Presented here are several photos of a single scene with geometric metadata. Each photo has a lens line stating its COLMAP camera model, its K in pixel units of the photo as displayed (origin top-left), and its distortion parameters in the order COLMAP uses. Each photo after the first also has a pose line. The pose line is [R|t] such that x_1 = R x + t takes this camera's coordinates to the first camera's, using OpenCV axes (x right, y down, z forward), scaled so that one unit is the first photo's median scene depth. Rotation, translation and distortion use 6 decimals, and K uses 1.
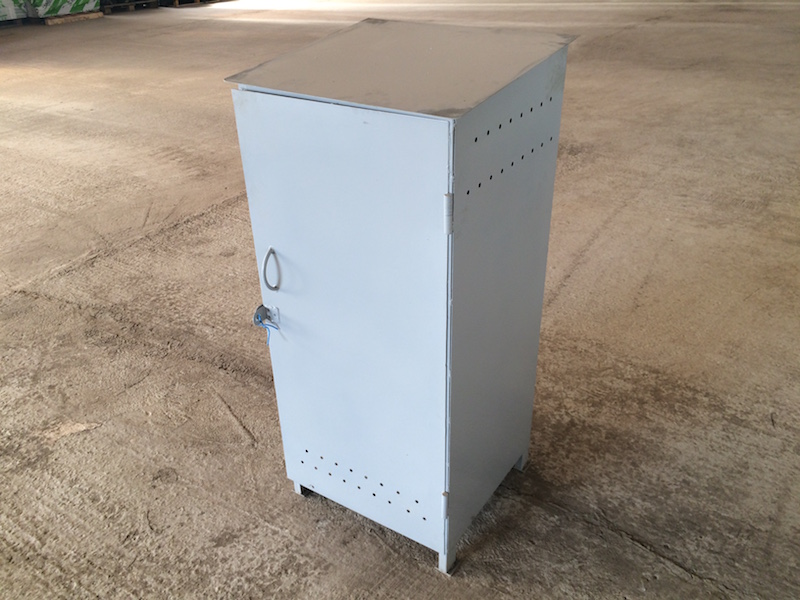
lens RADIAL K [[684.4, 0, 400.0], [0, 684.4, 300.0], [0, 0, 1]] dist [0.073658, -0.108118]
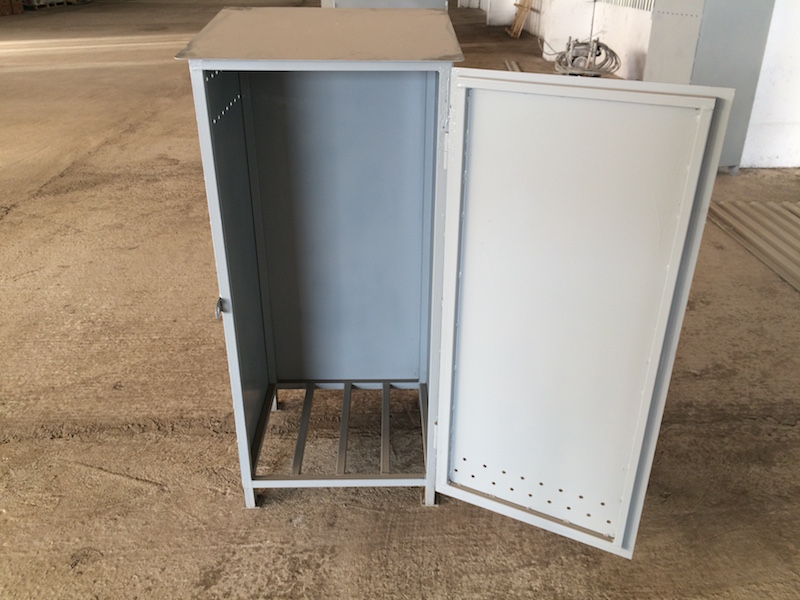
lens RADIAL K [[684.4, 0, 400.0], [0, 684.4, 300.0], [0, 0, 1]] dist [0.073658, -0.108118]
pose [[0.813390, -0.238184, 0.530721, -0.441953], [0.269409, 0.962834, 0.019213, 0.047228], [-0.515573, 0.127353, 0.847329, 0.065937]]
